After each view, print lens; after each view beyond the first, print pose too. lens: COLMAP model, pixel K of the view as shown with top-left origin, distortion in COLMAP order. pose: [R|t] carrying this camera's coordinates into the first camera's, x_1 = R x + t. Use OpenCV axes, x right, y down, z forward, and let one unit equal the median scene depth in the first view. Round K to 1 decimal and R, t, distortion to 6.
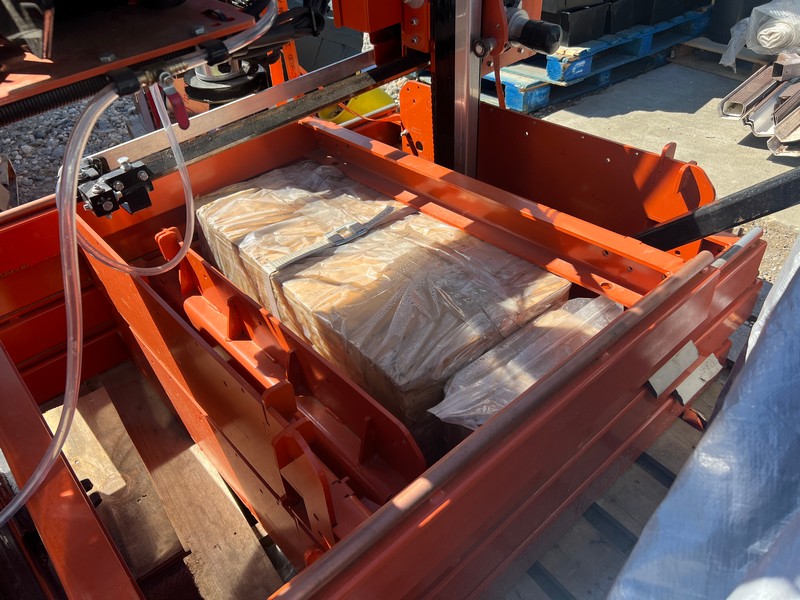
lens RADIAL K [[600.6, 0, 395.8], [0, 600.6, 303.0], [0, 0, 1]] dist [0.015878, -0.009272]
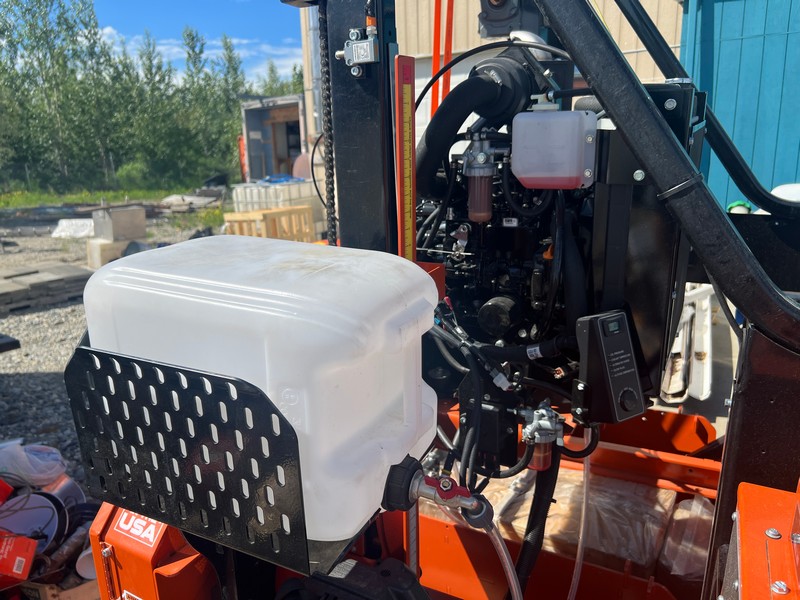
lens RADIAL K [[613.3, 0, 397.8], [0, 613.3, 298.7], [0, 0, 1]] dist [0.016803, -0.019279]
pose [[0.949247, -0.054586, 0.309759, -0.920775], [0.181267, 0.899772, -0.396928, 0.021728], [-0.257046, 0.432932, 0.864001, -0.514422]]
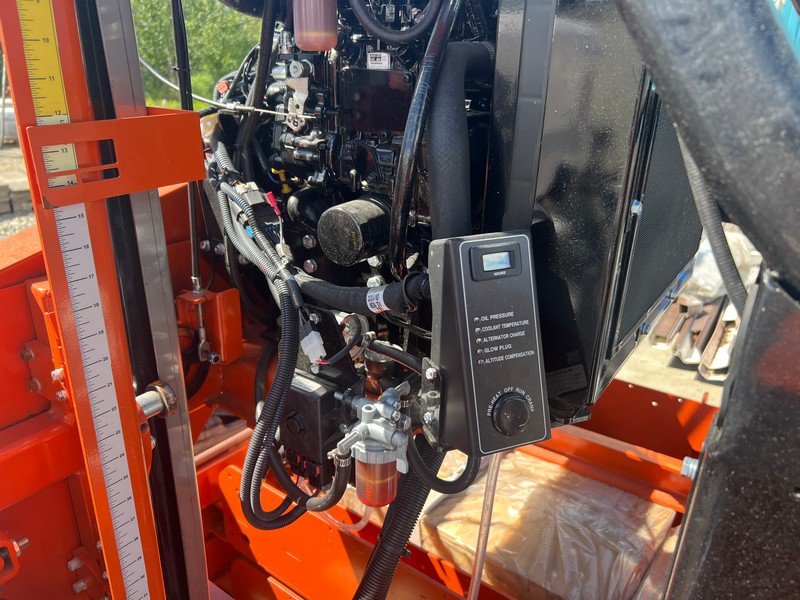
lens RADIAL K [[613.3, 0, 401.4], [0, 613.3, 301.4], [0, 0, 1]] dist [0.016803, -0.019279]
pose [[0.976418, 0.006489, 0.215791, -0.510635], [0.061918, 0.949138, -0.308711, -0.082917], [-0.206819, 0.314793, 0.926354, -0.184942]]
